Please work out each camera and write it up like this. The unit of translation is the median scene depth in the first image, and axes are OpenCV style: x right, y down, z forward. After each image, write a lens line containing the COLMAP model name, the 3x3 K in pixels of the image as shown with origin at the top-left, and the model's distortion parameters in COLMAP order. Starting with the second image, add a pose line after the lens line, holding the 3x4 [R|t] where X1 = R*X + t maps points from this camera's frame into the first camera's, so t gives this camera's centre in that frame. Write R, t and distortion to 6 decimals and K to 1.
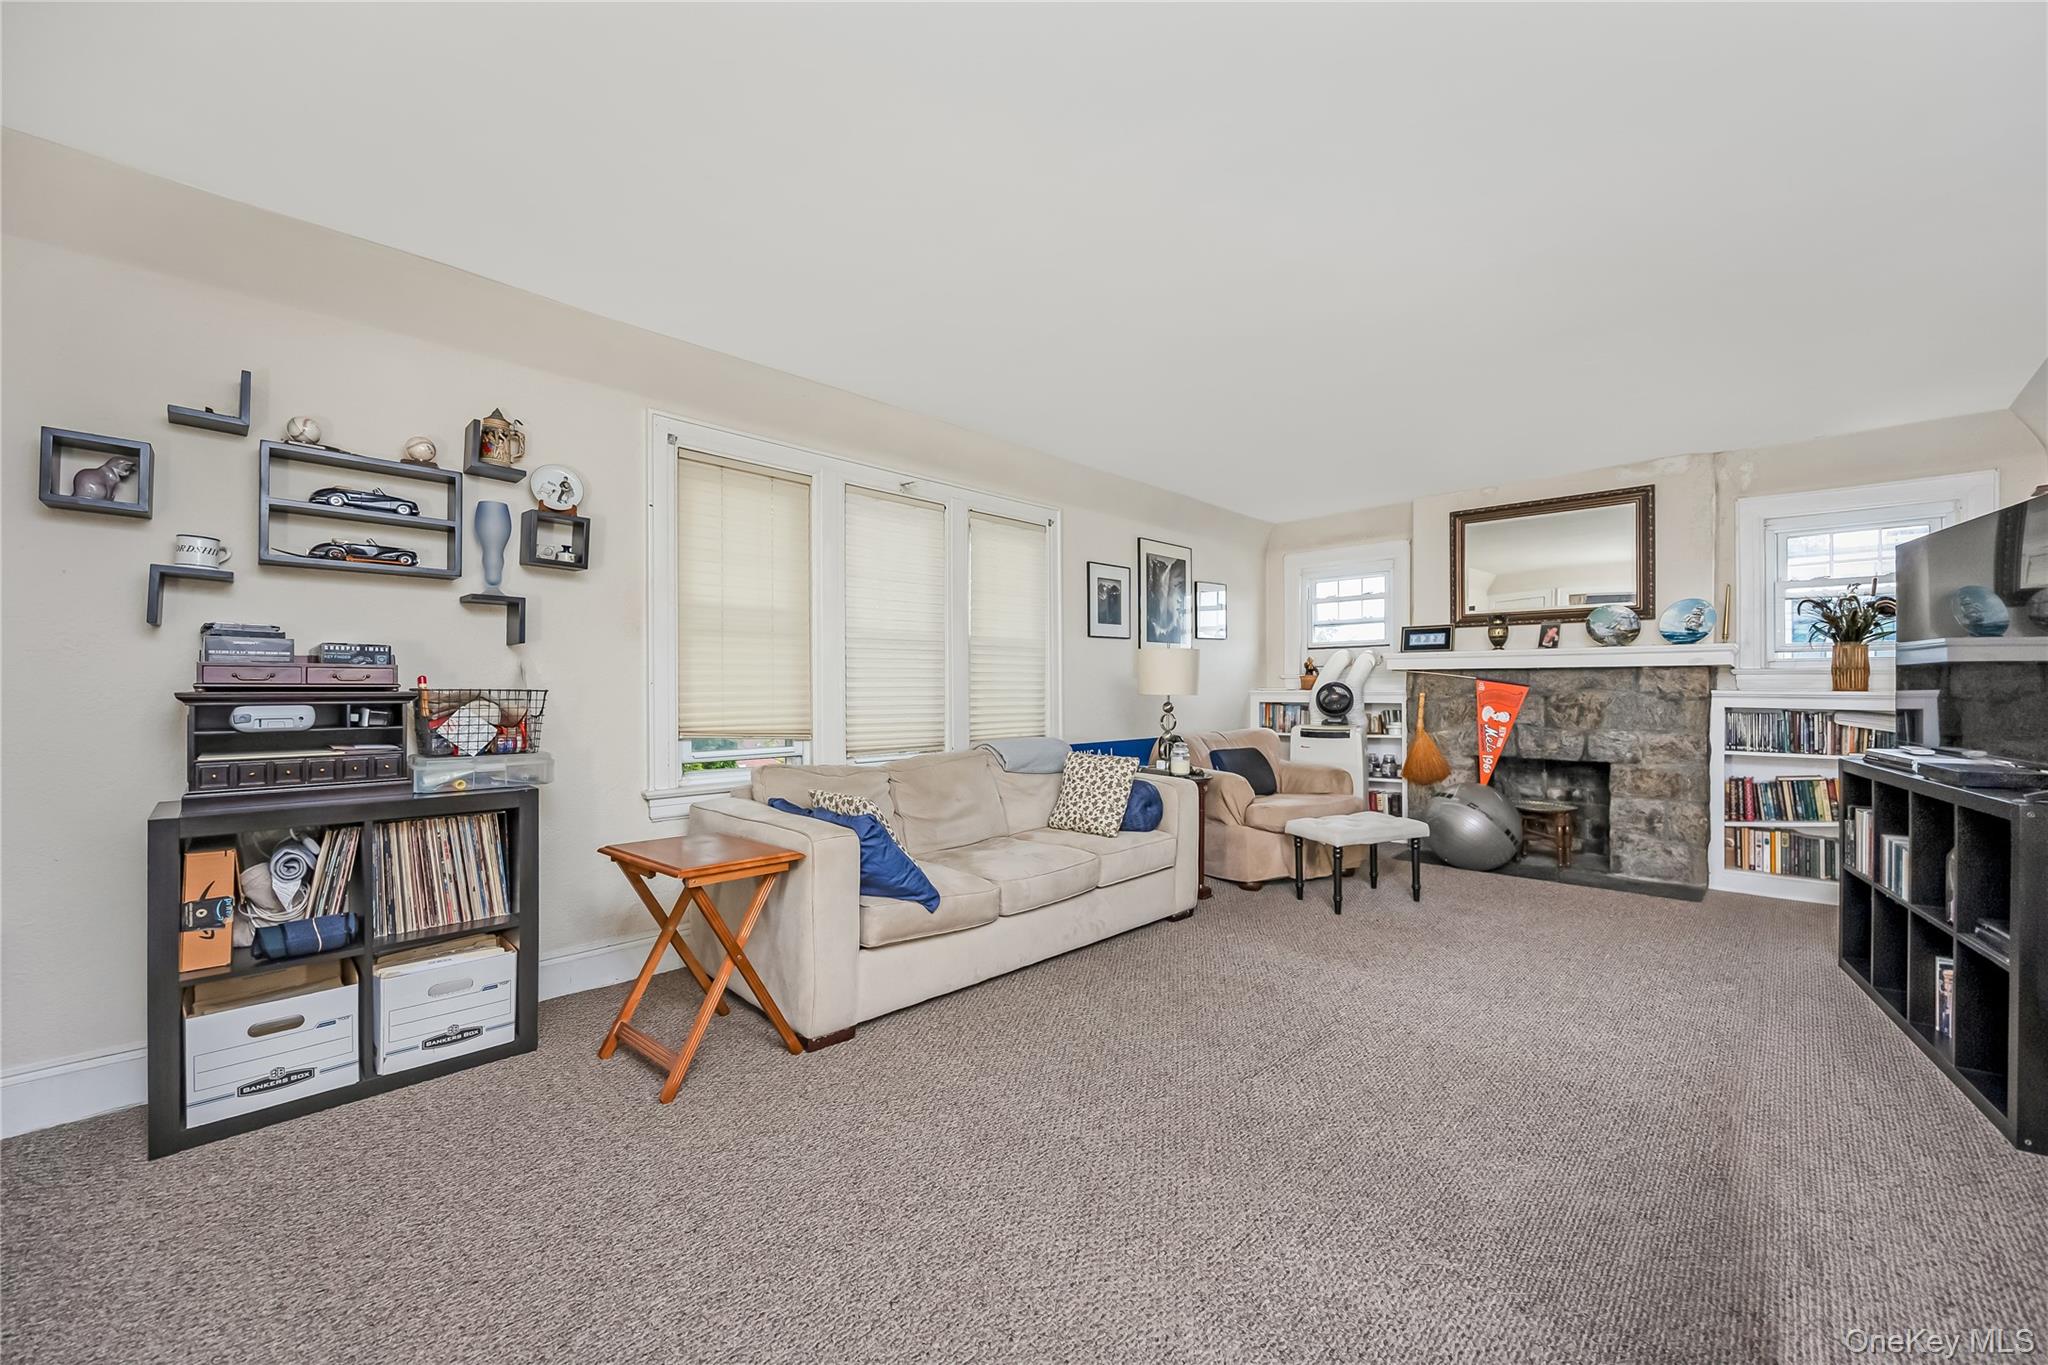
lens RADIAL K [[791.3, 0, 1028.9], [0, 791.3, 683.8], [0, 0, 1]] dist [-0.002438, -0.000233]
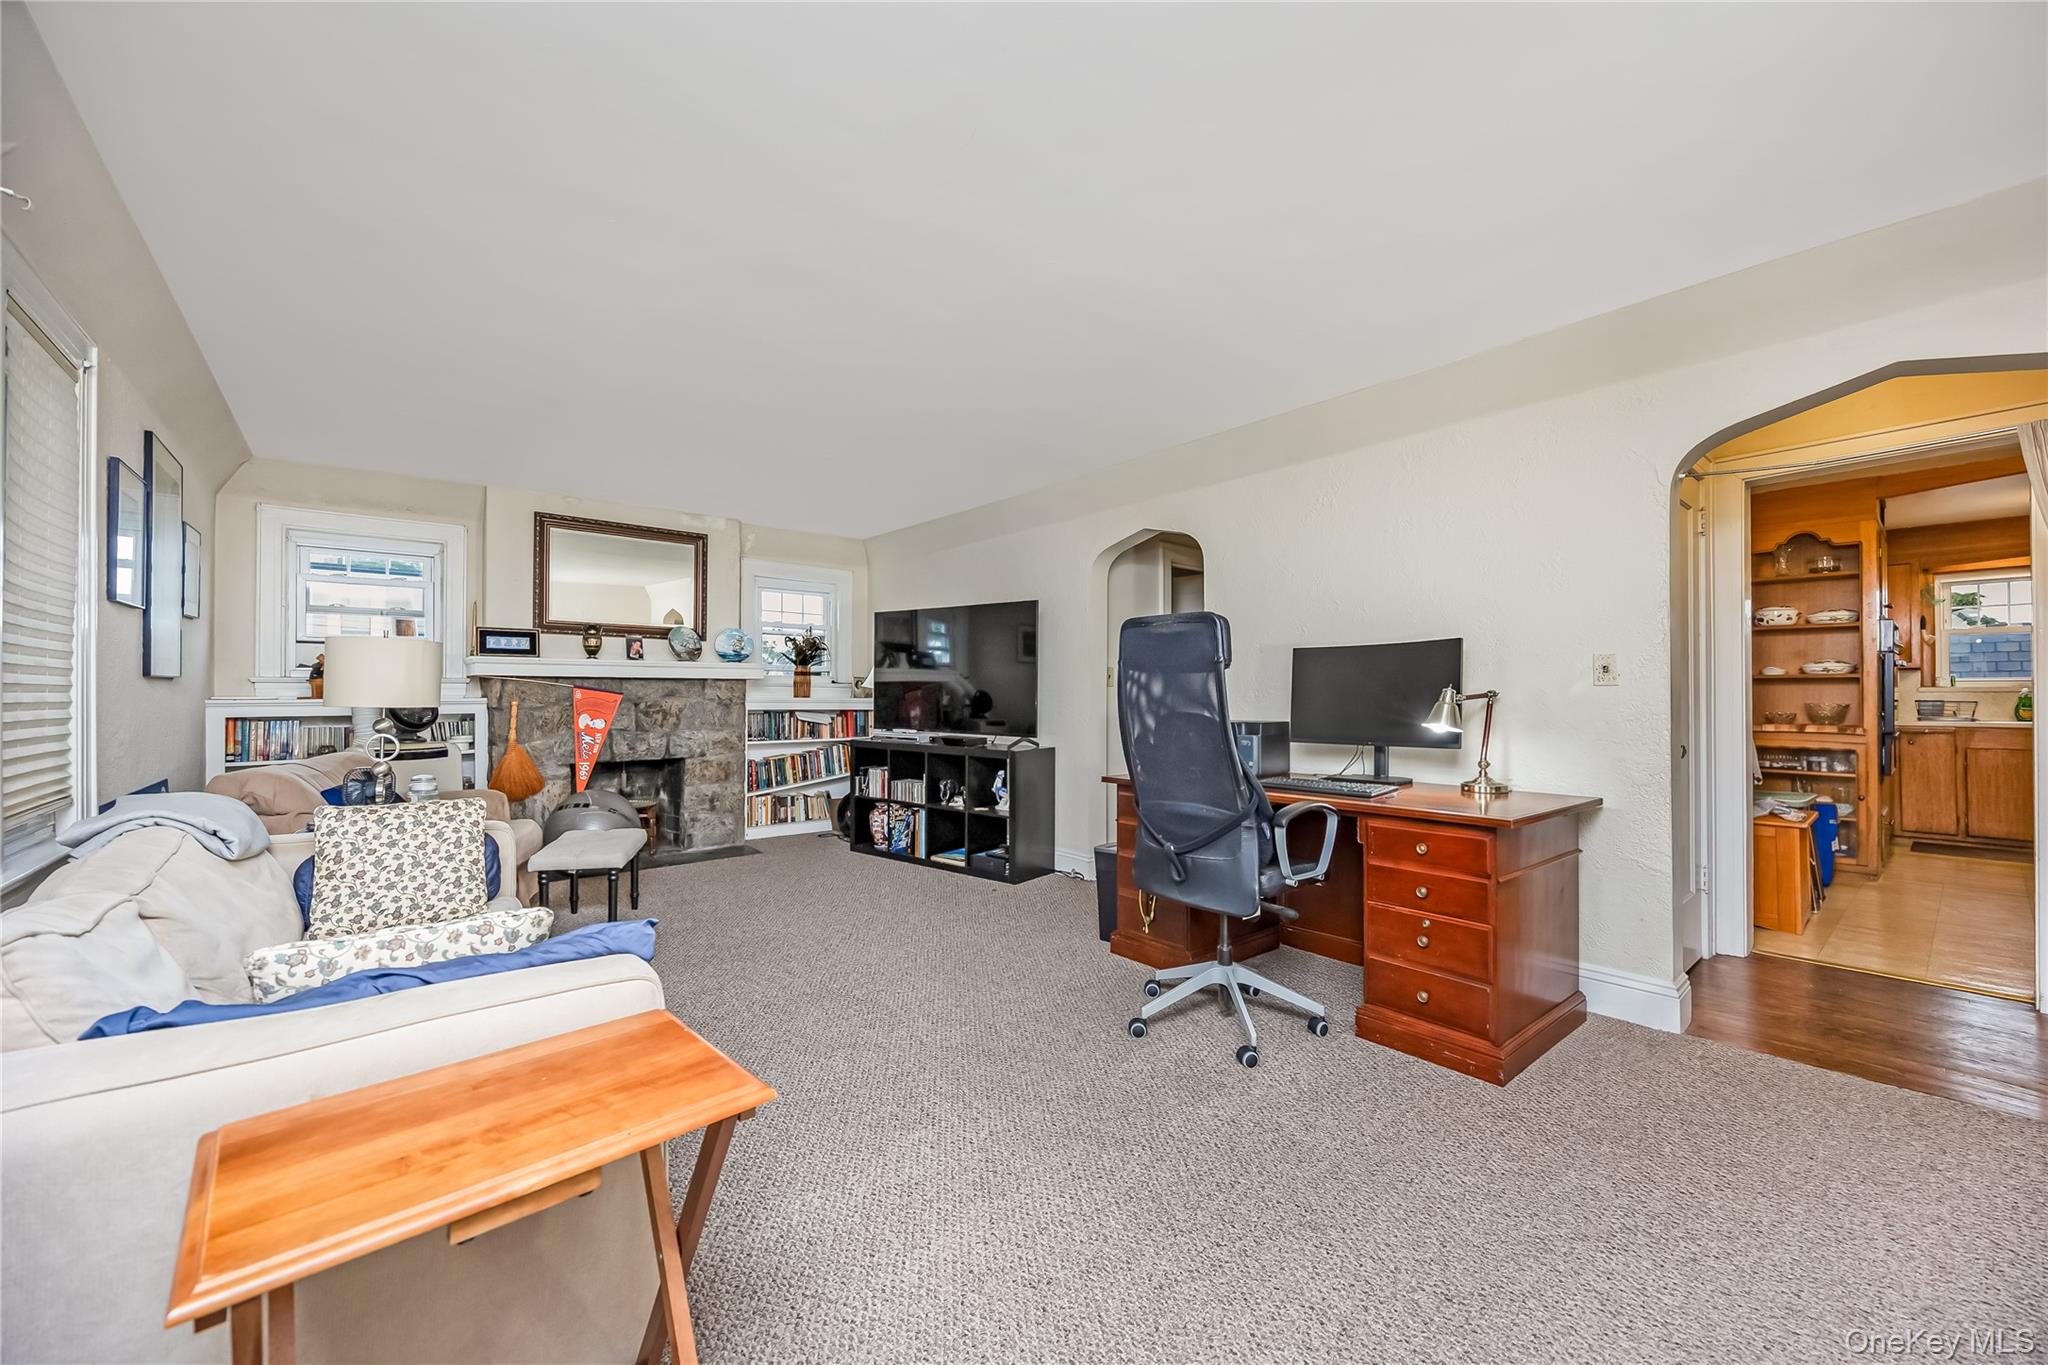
lens RADIAL K [[791.3, 0, 1033.8], [0, 791.3, 691.1], [0, 0, 1]] dist [-0.002438, -0.000233]
pose [[0.092408, 0.003692, 0.995714, -0.396073], [-0.004583, 0.999984, -0.003283, -0.000295], [-0.995711, -0.004260, 0.092424, 0.347631]]
